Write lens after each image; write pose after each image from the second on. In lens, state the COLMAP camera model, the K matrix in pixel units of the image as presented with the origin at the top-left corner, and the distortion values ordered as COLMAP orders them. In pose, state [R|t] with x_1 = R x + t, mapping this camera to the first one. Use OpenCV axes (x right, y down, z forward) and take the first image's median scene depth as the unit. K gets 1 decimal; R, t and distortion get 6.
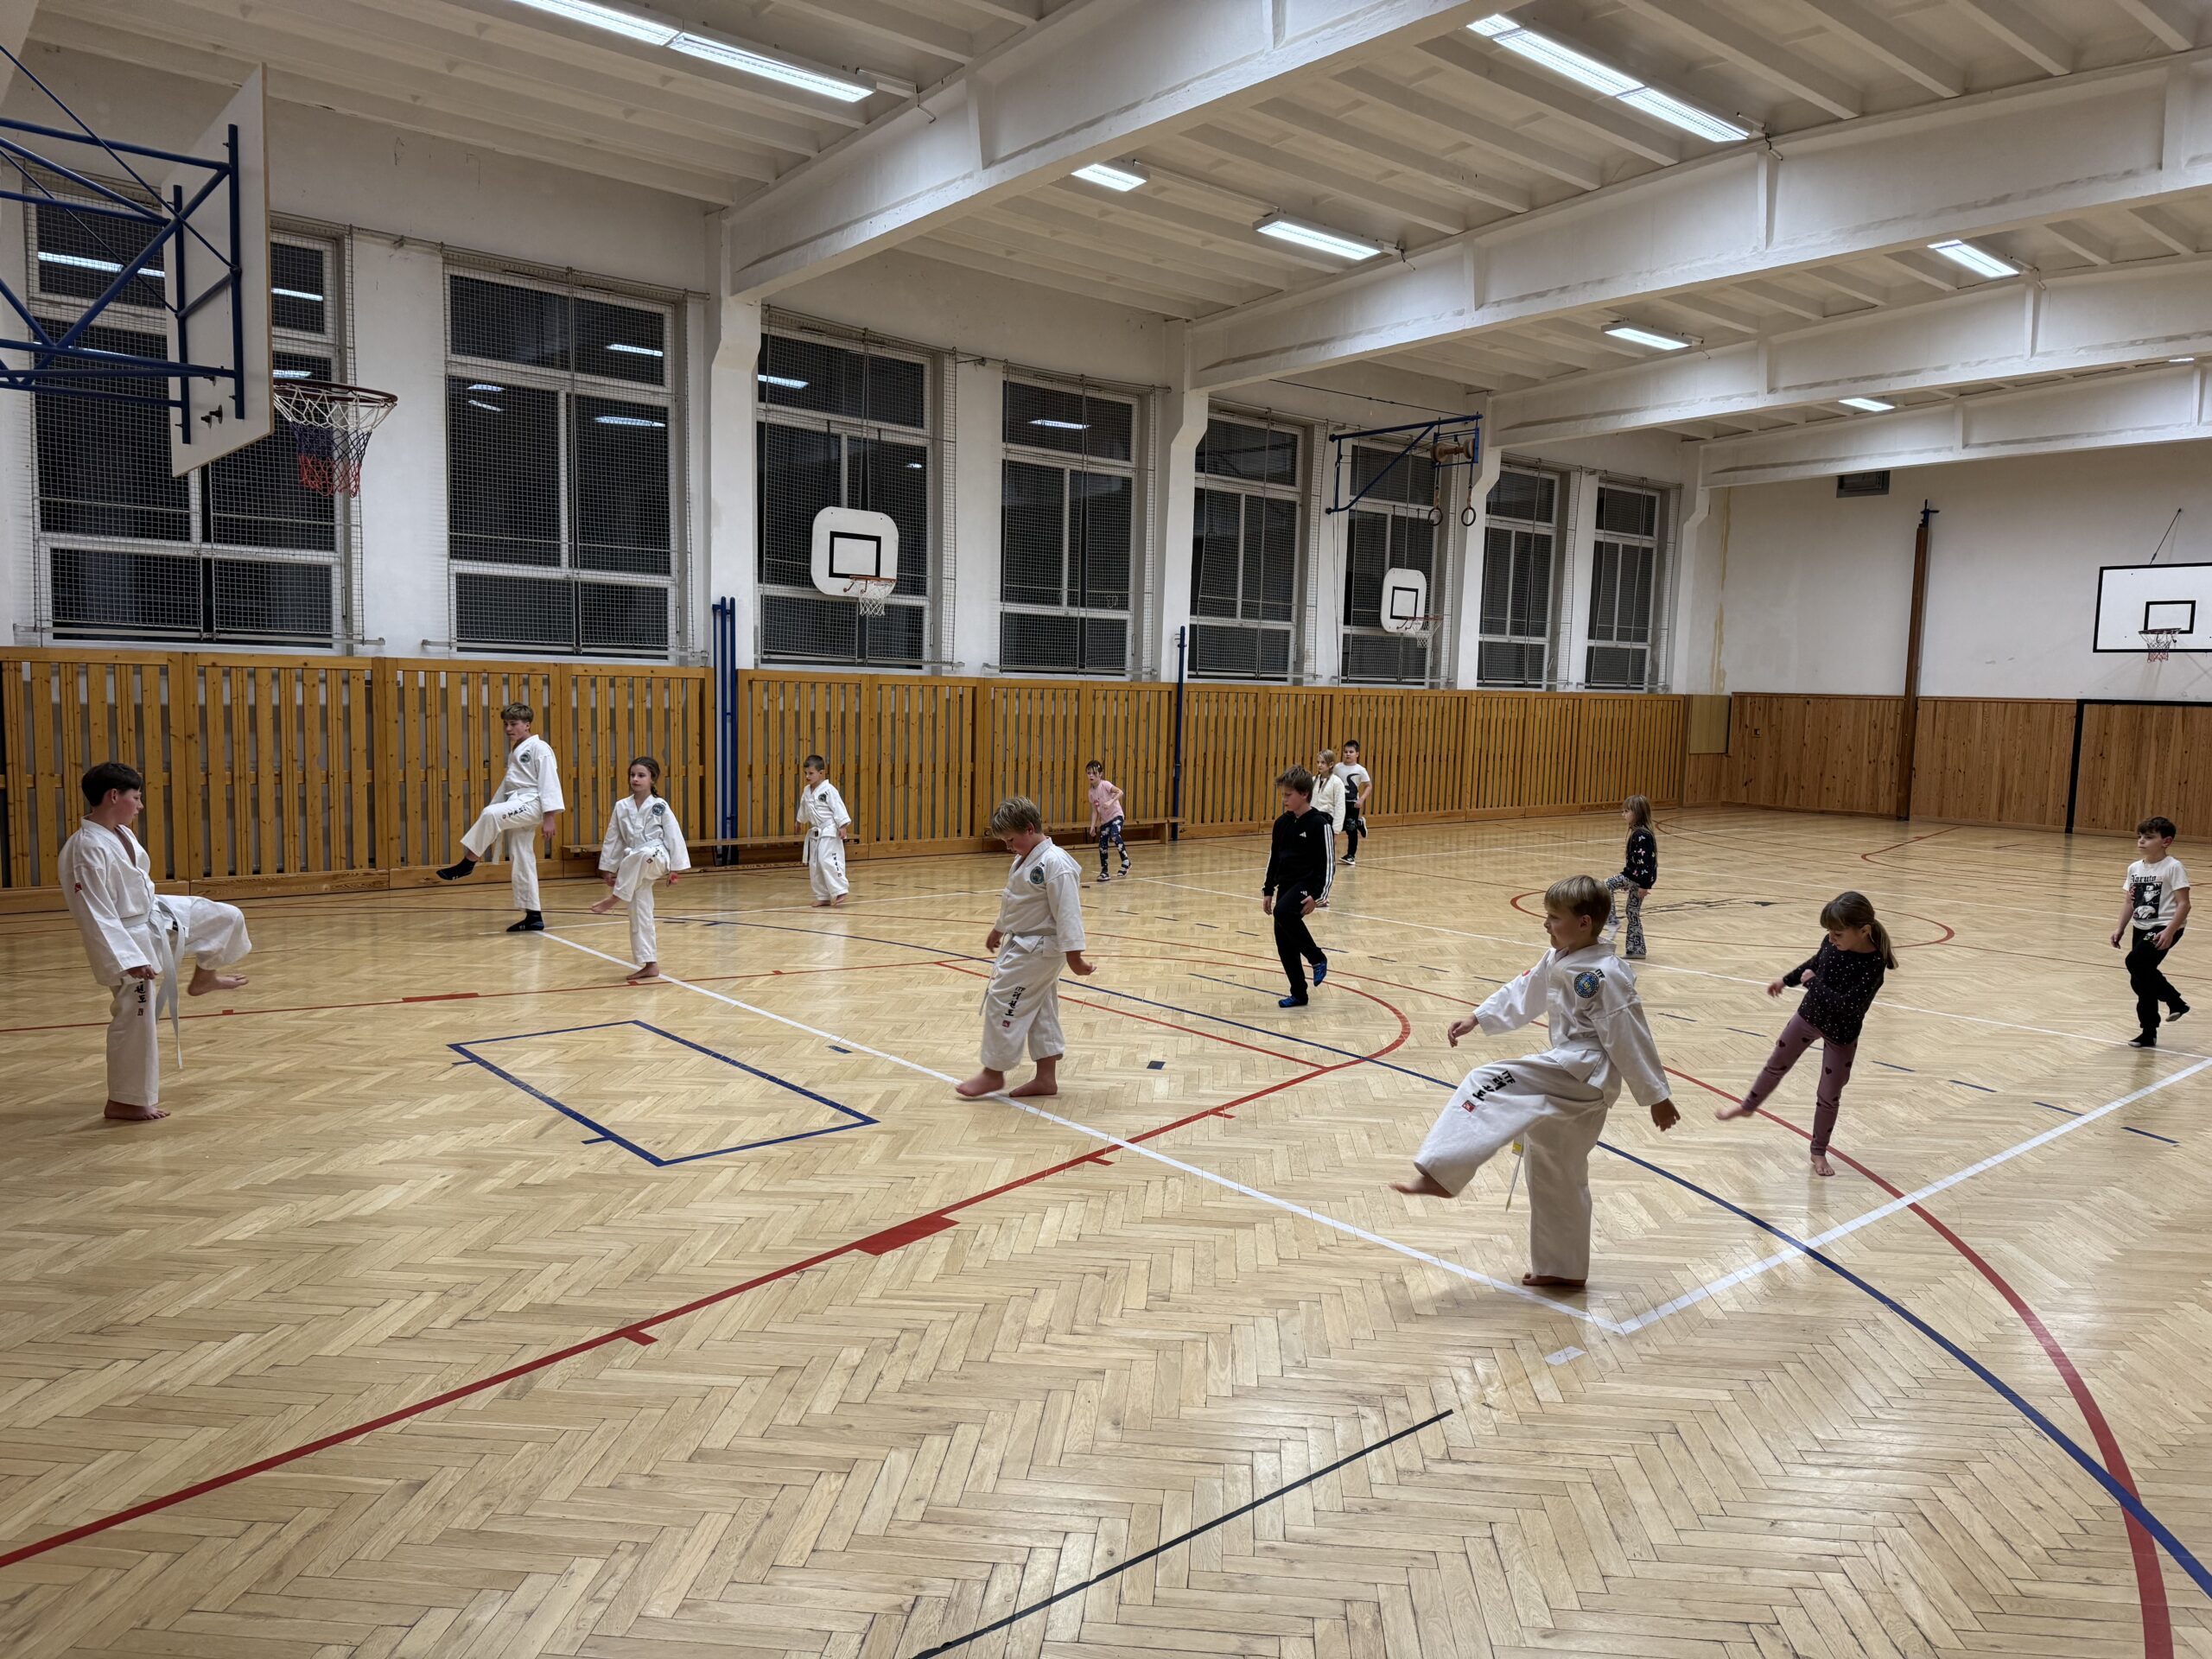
lens RADIAL K [[1580.6, 0, 1105.4], [0, 1580.6, 843.0], [0, 0, 1]] dist [0.038407, -0.043799]
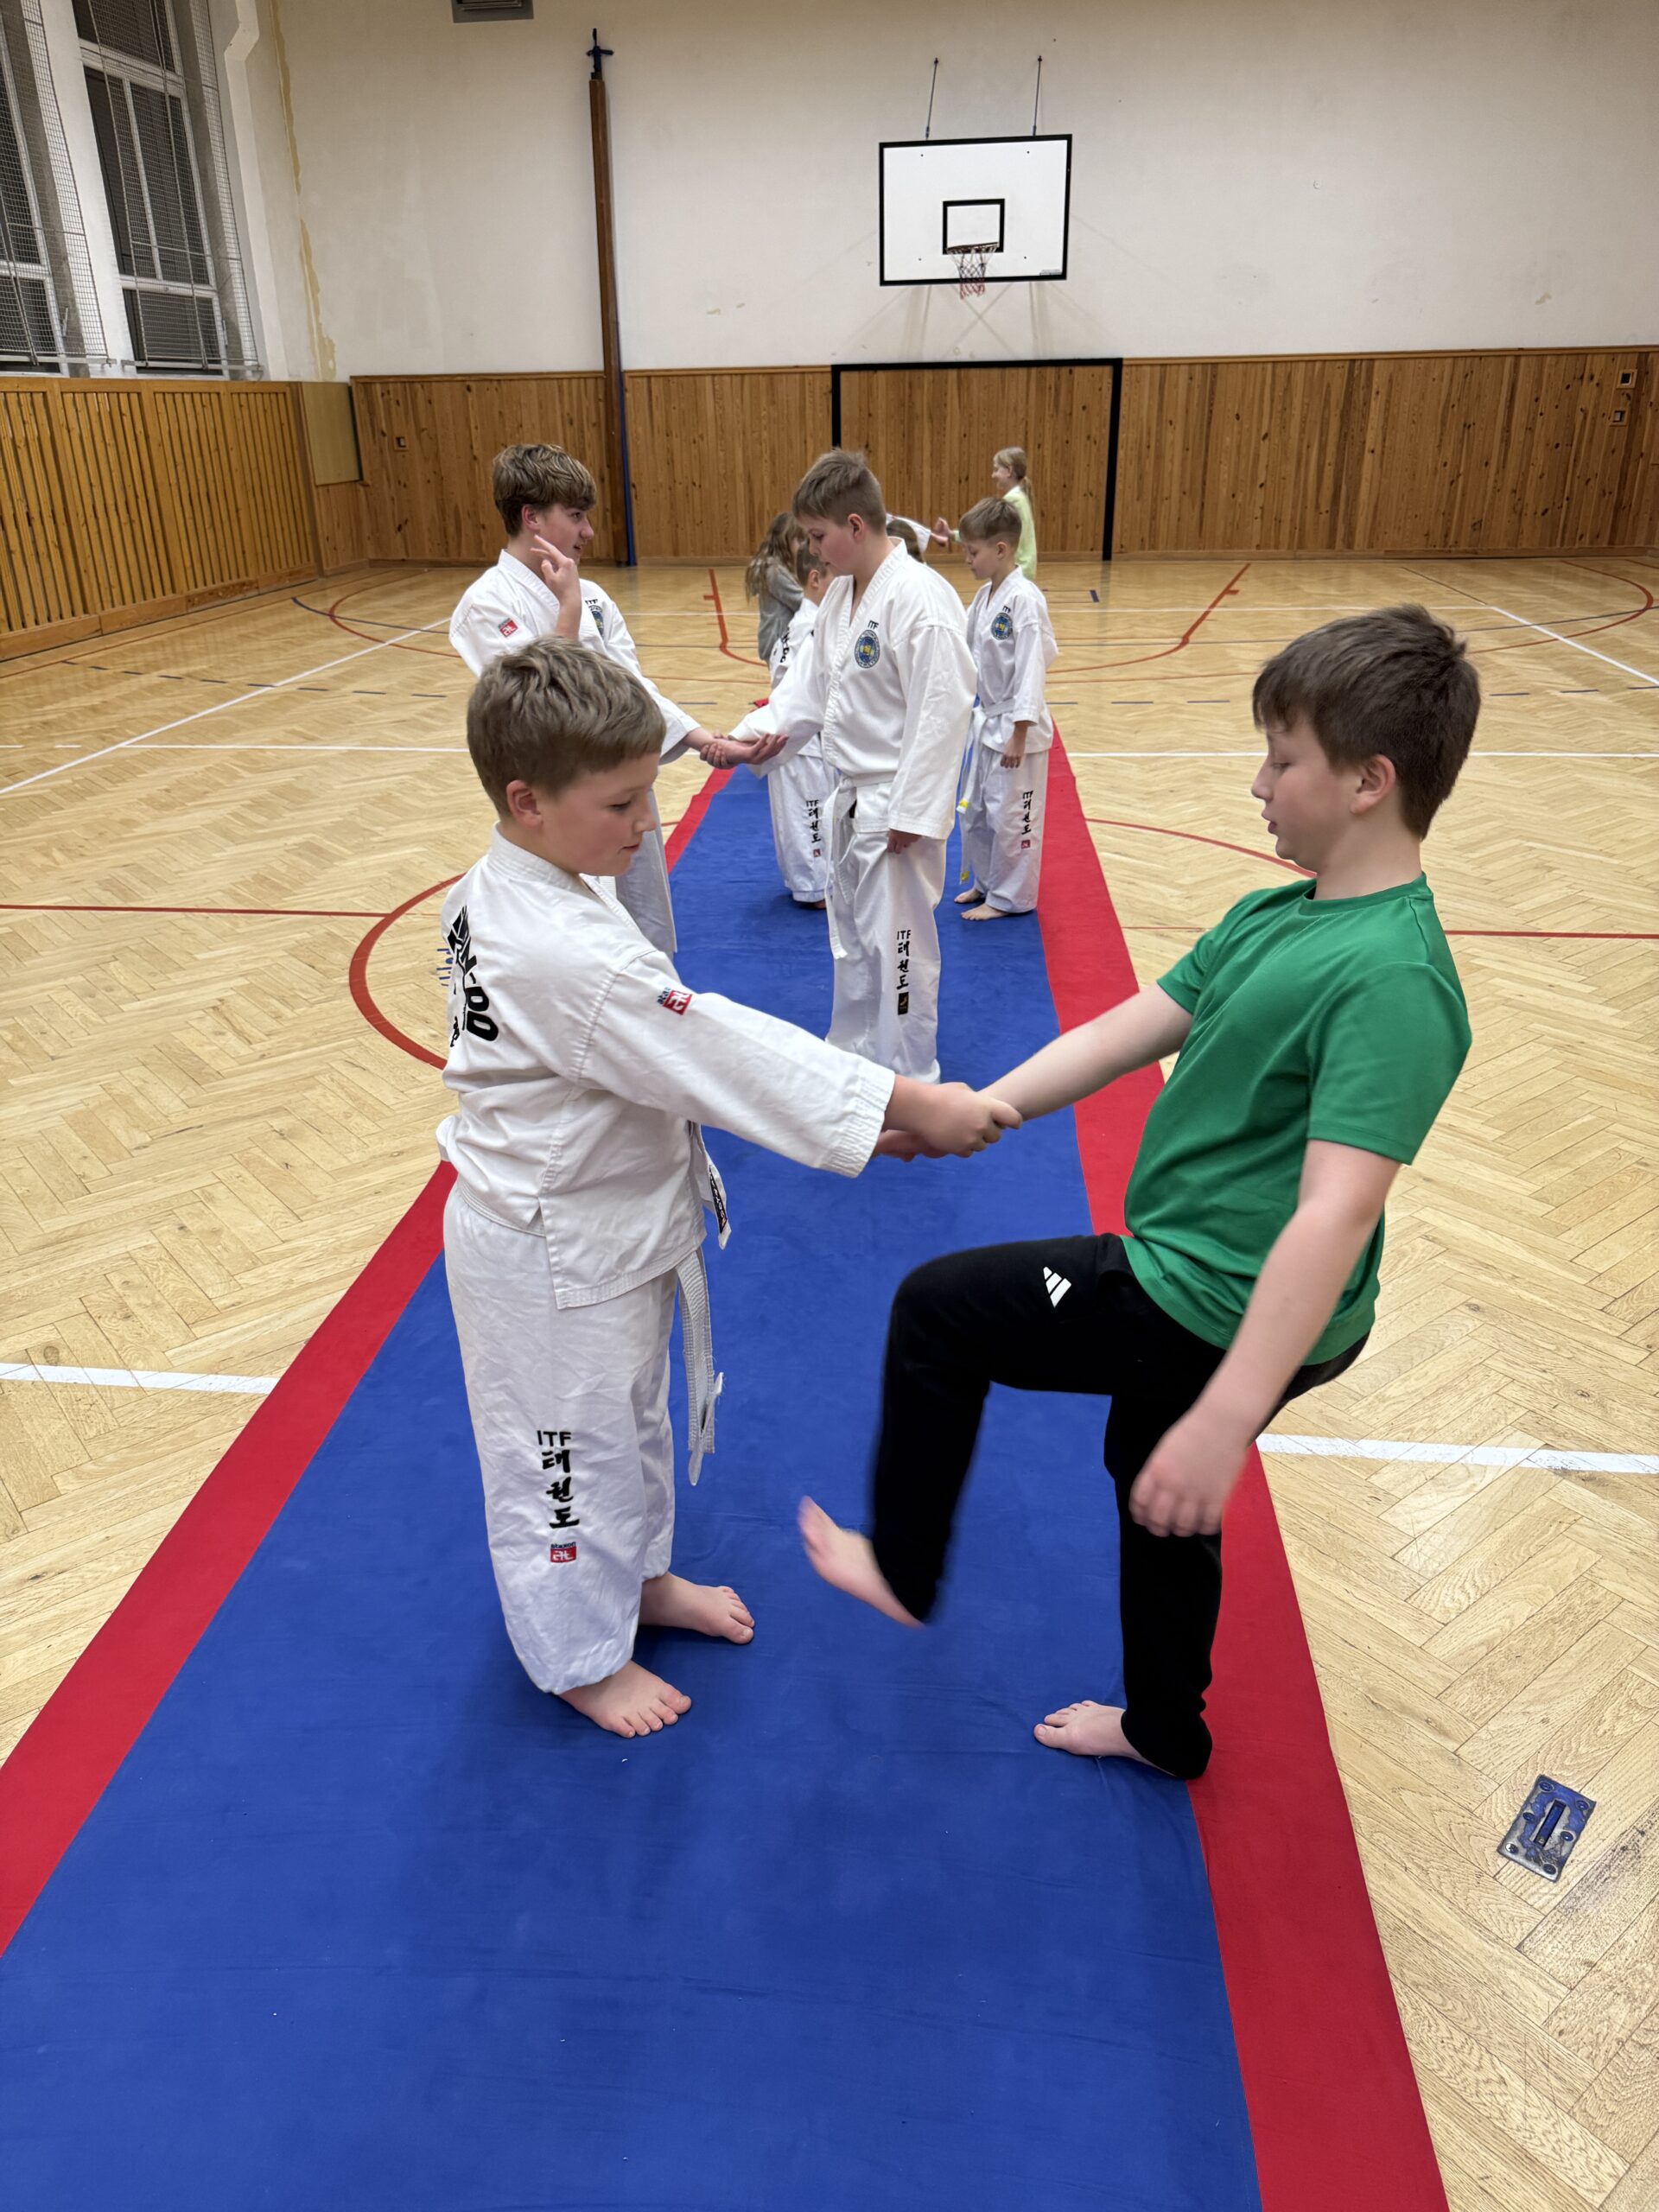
lens RADIAL K [[1580.6, 0, 816.6], [0, 1580.6, 1107.8], [0, 0, 1]] dist [0.038407, -0.043799]
pose [[0.733198, -0.310648, 0.604912, 0.083788], [0.105729, 0.930816, 0.349862, -0.038105], [-0.671745, -0.192561, 0.715317, 0.540526]]
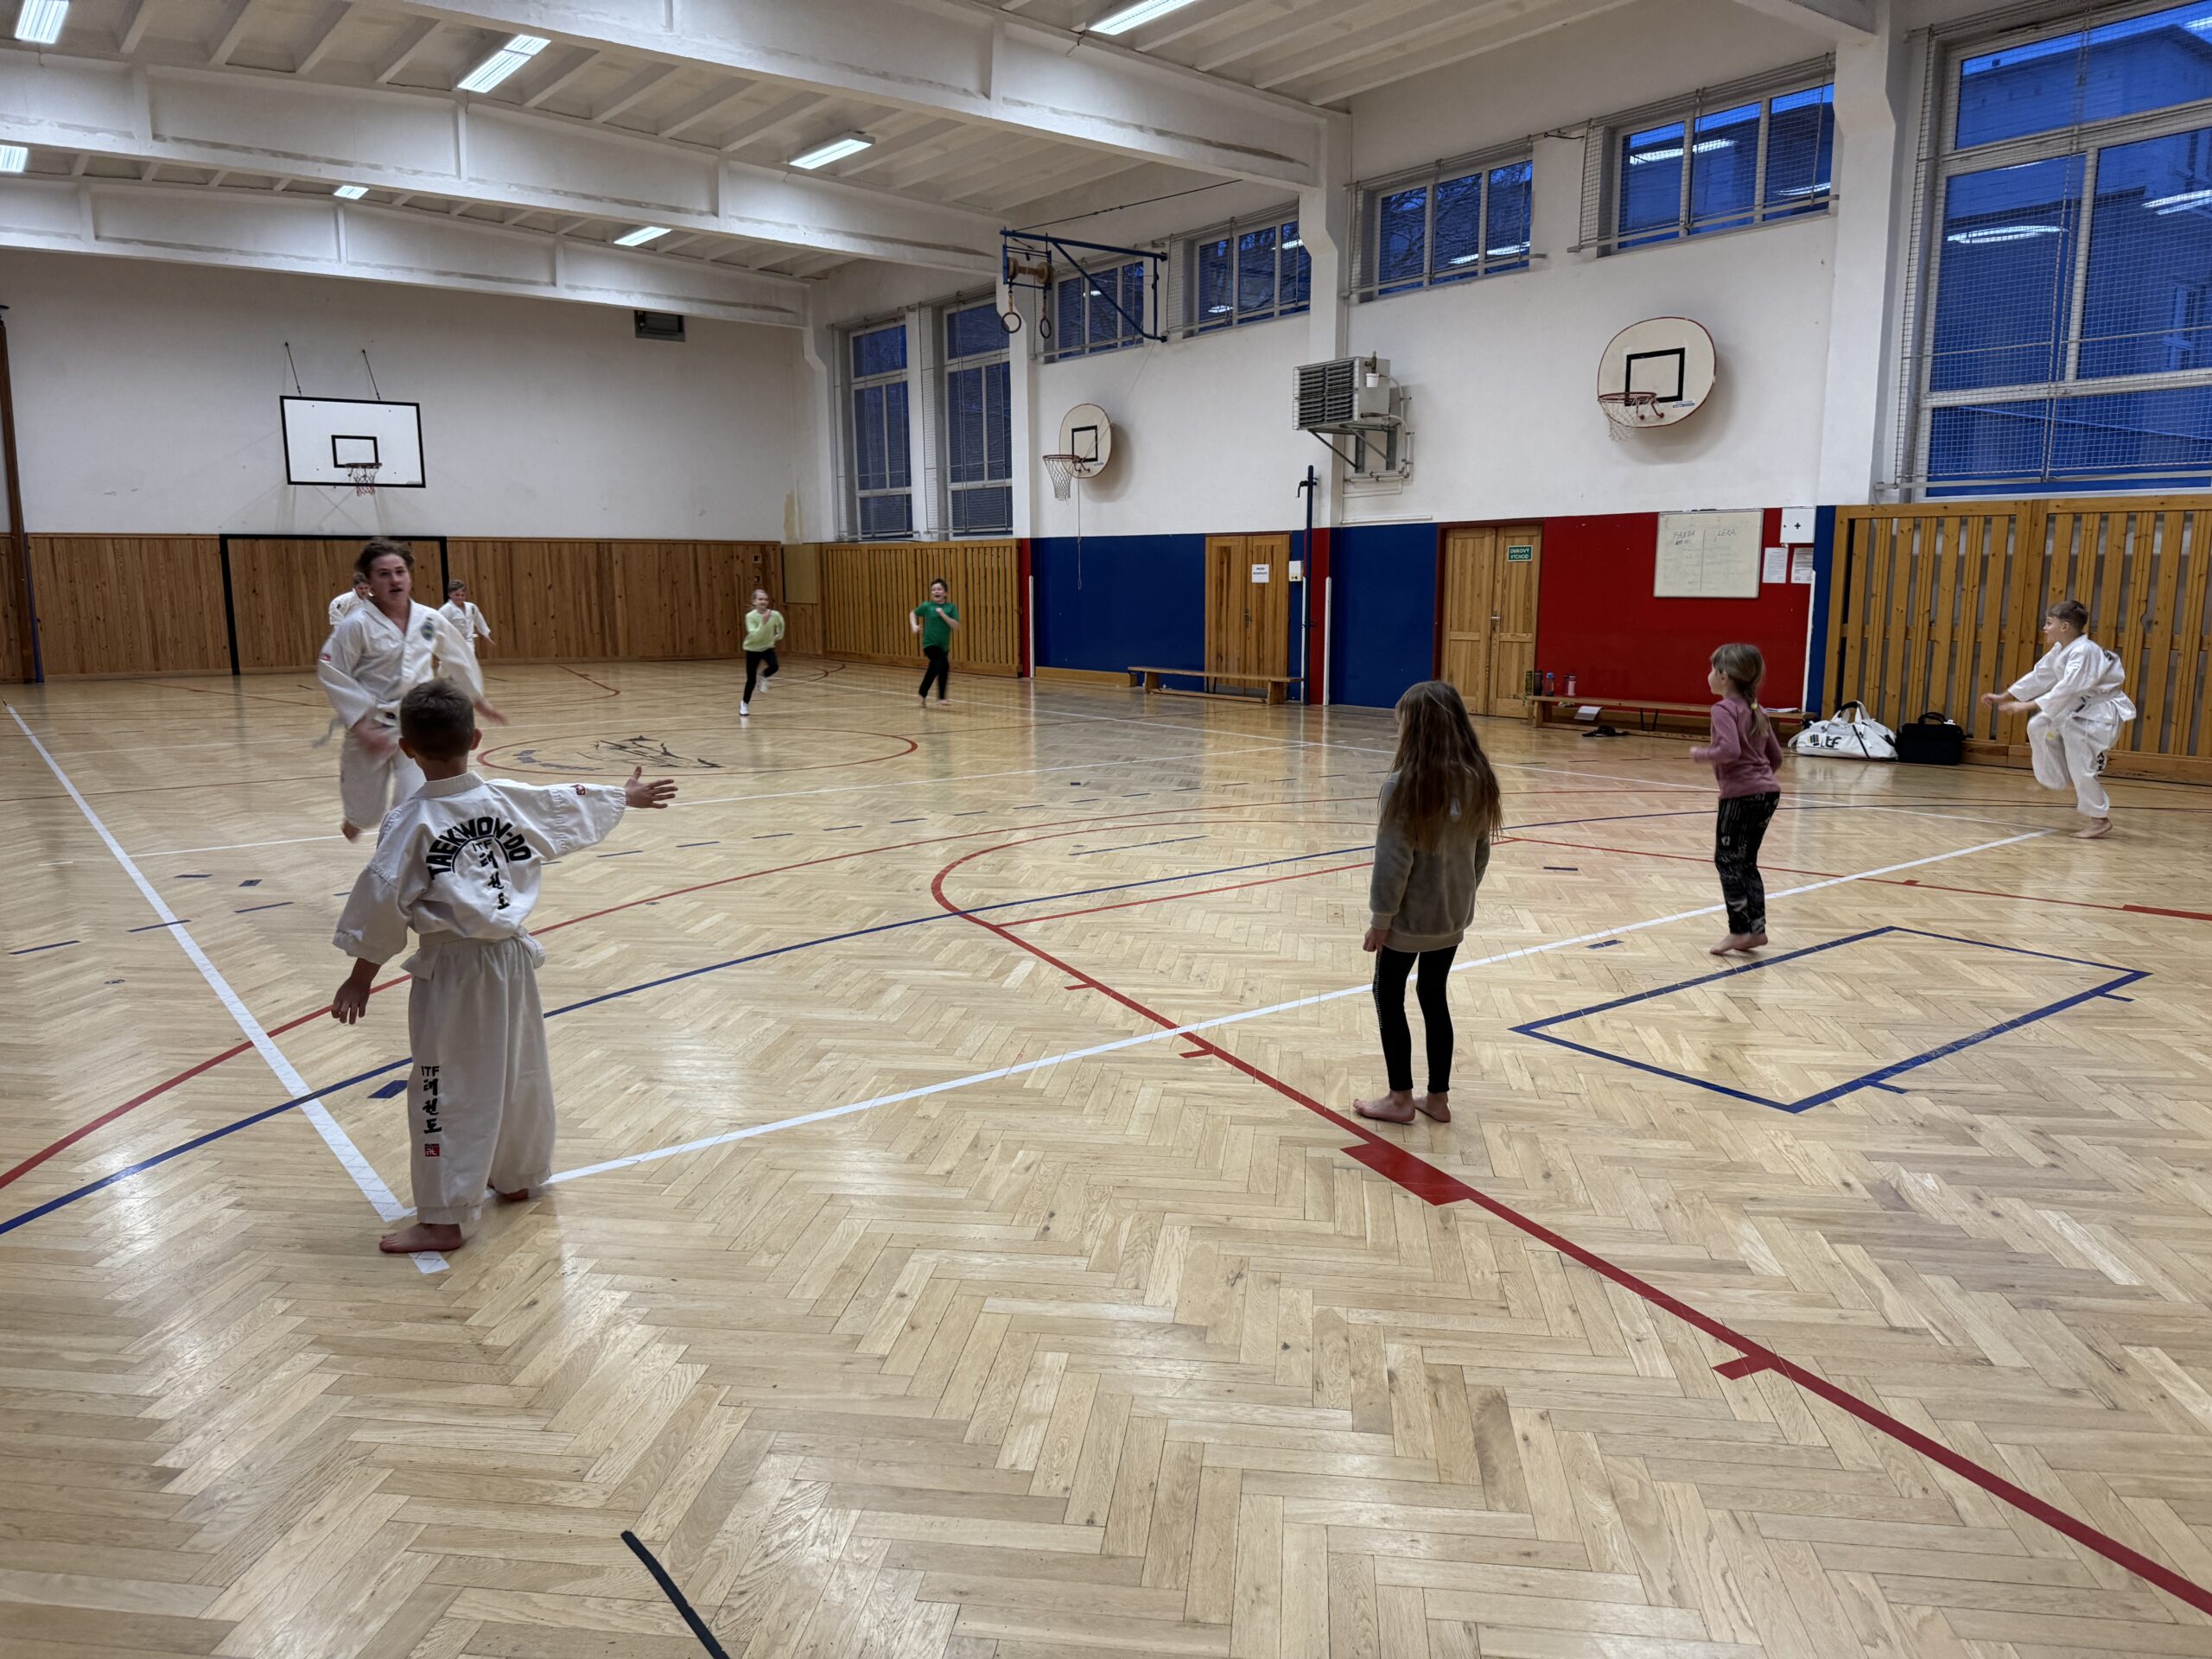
lens RADIAL K [[1578.5, 0, 1124.2], [0, 1578.5, 819.1], [0, 0, 1]] dist [0.040405, -0.043805]
pose [[0.047819, -0.182176, 0.982103, -0.422069], [0.107431, 0.978462, 0.176270, -0.042167], [-0.993062, 0.097079, 0.066360, 0.526585]]
